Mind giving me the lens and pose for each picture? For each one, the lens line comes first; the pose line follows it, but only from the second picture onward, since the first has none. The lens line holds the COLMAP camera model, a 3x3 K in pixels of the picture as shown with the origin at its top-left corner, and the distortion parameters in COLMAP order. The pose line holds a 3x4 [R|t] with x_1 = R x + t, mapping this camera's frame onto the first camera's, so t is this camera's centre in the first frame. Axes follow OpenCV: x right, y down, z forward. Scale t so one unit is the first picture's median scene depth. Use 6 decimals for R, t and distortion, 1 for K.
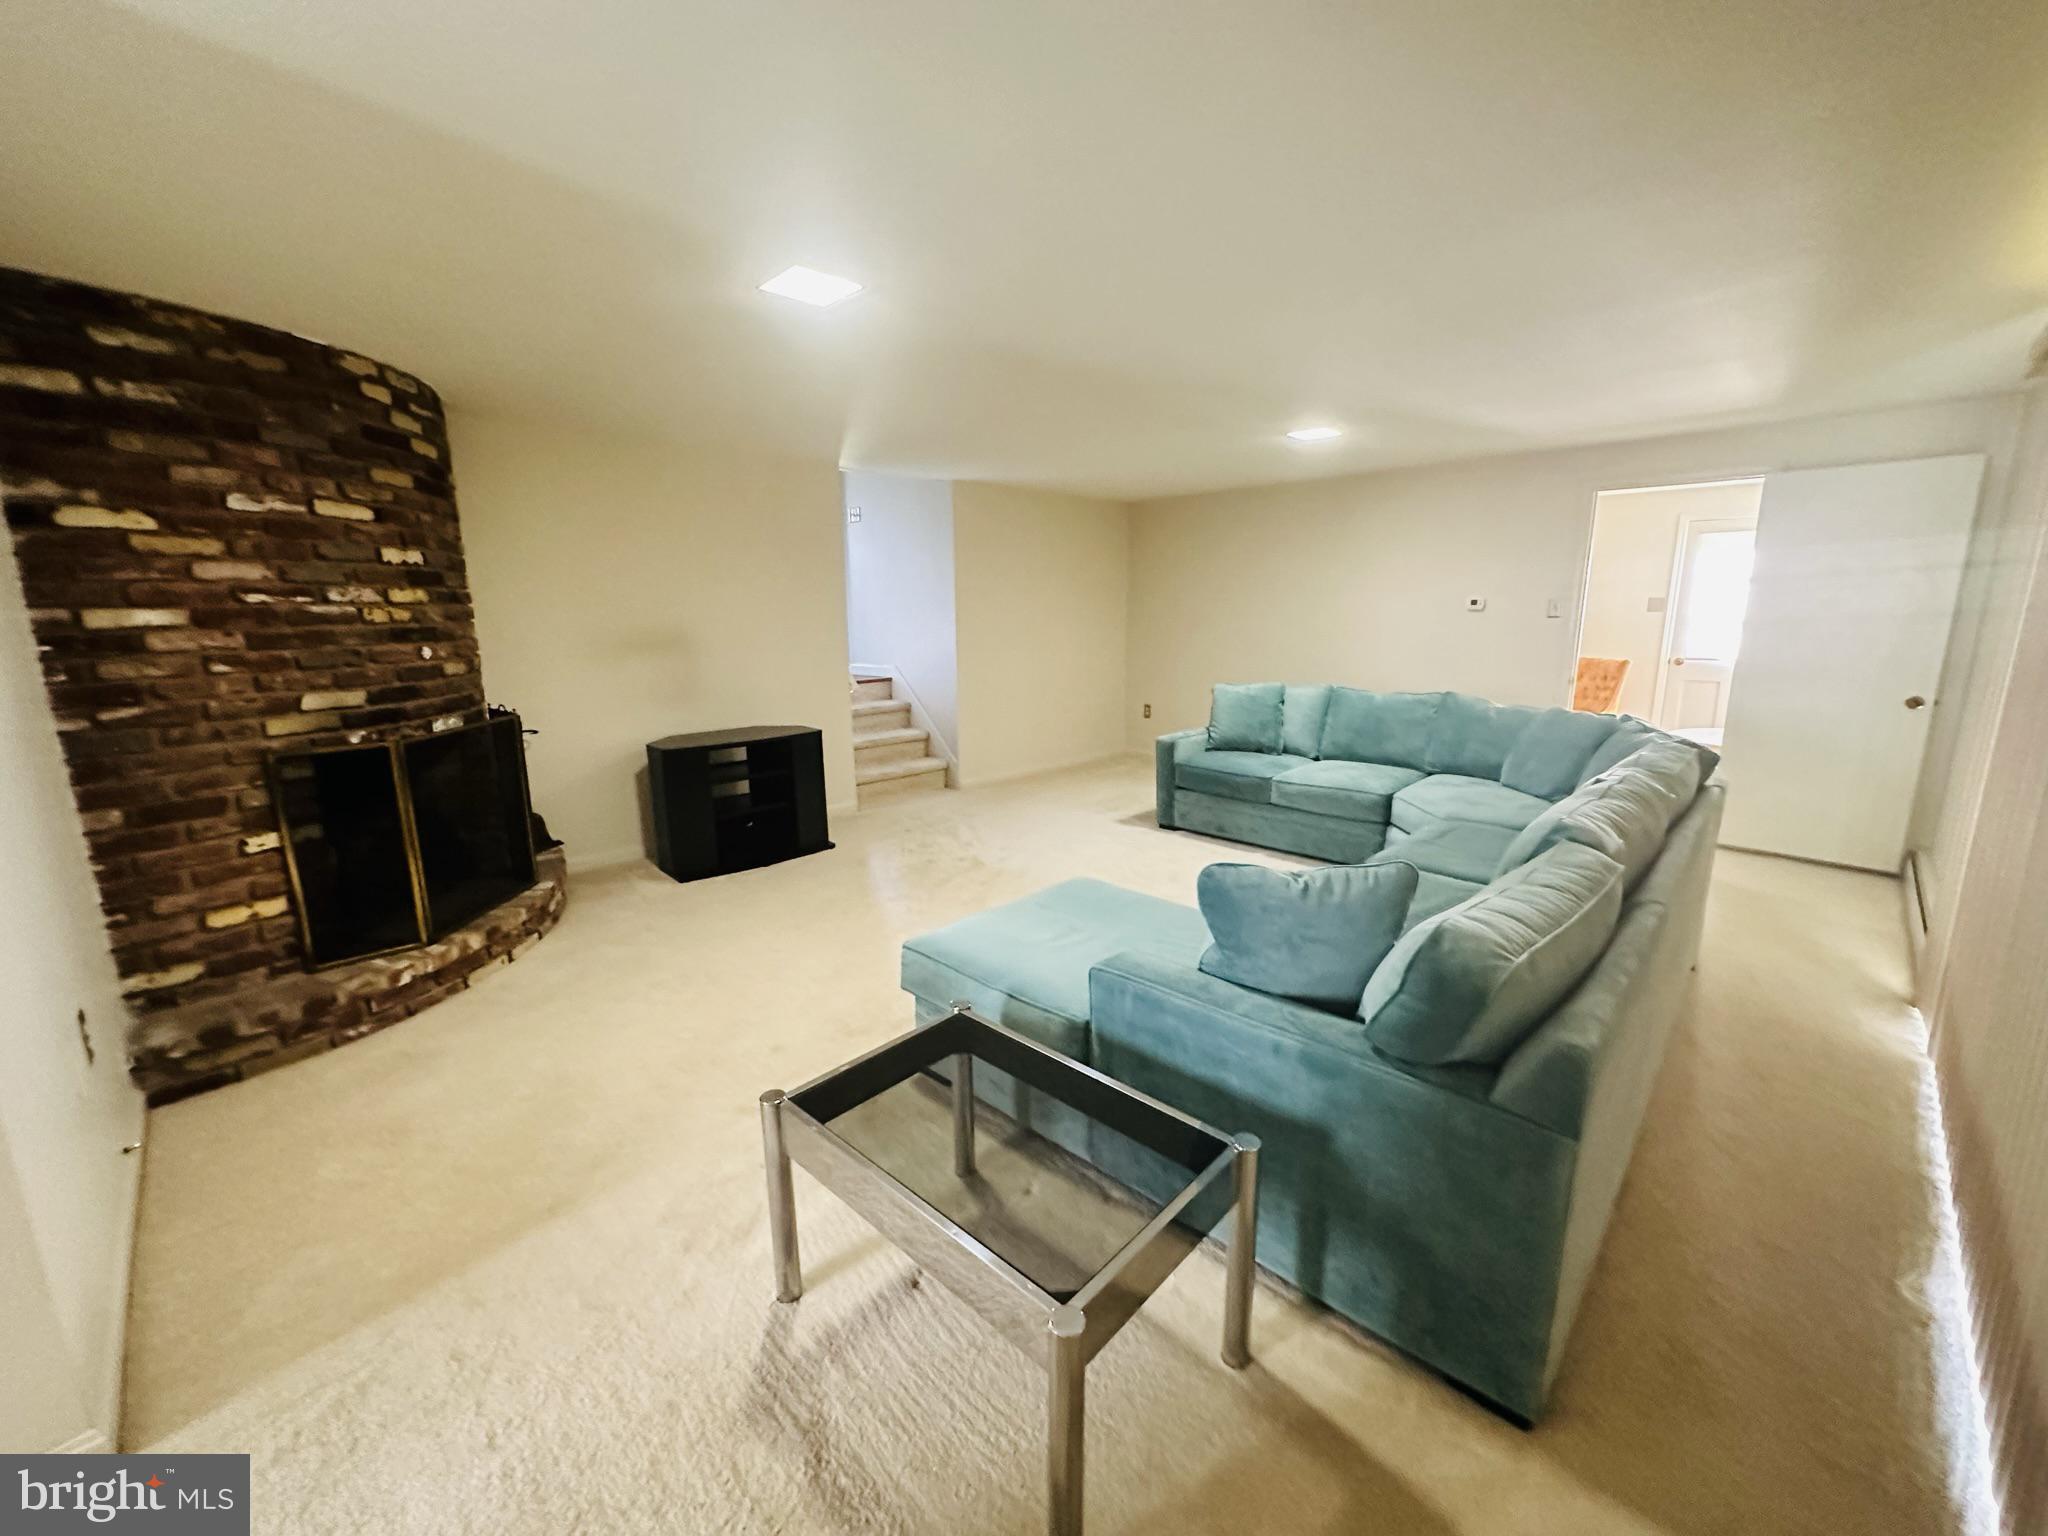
lens RADIAL K [[816.8, 0, 1025.5], [0, 816.8, 767.2], [0, 0, 1]] dist [-0.002978, 0.000296]
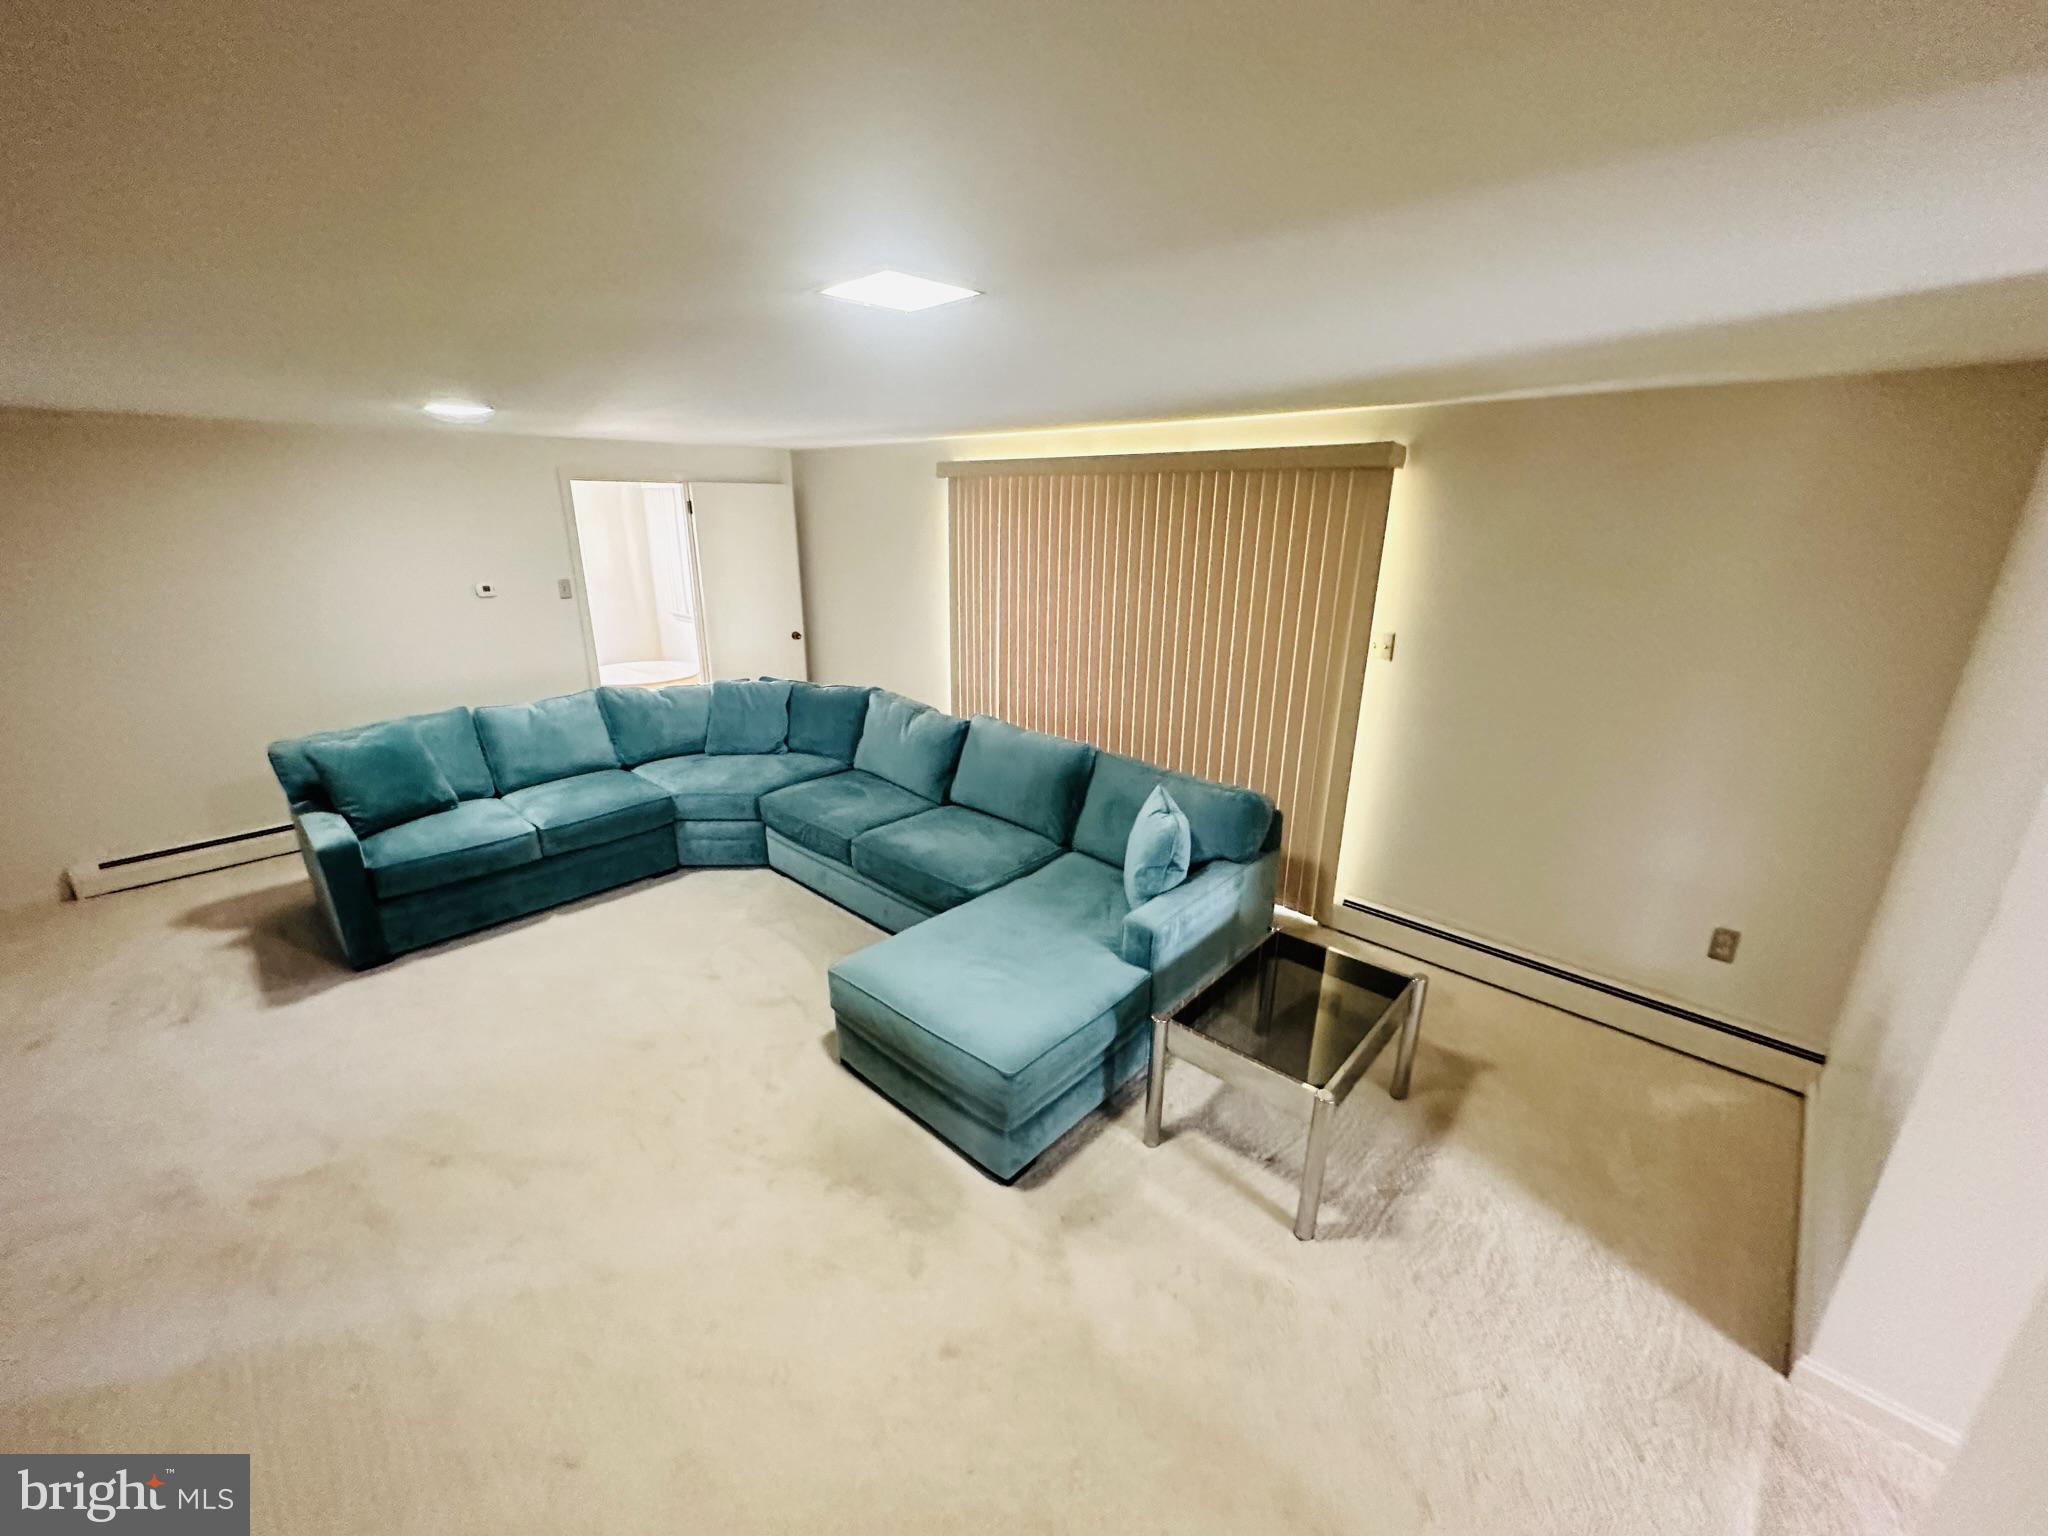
lens RADIAL K [[816.8, 0, 1023.3], [0, 816.8, 771.1], [0, 0, 1]] dist [-0.002978, 0.000296]
pose [[-0.032268, -0.294138, 0.955218, -0.572938], [0.196360, 0.935224, 0.294615, -0.219711], [-0.980001, 0.197073, 0.027579, 0.559855]]
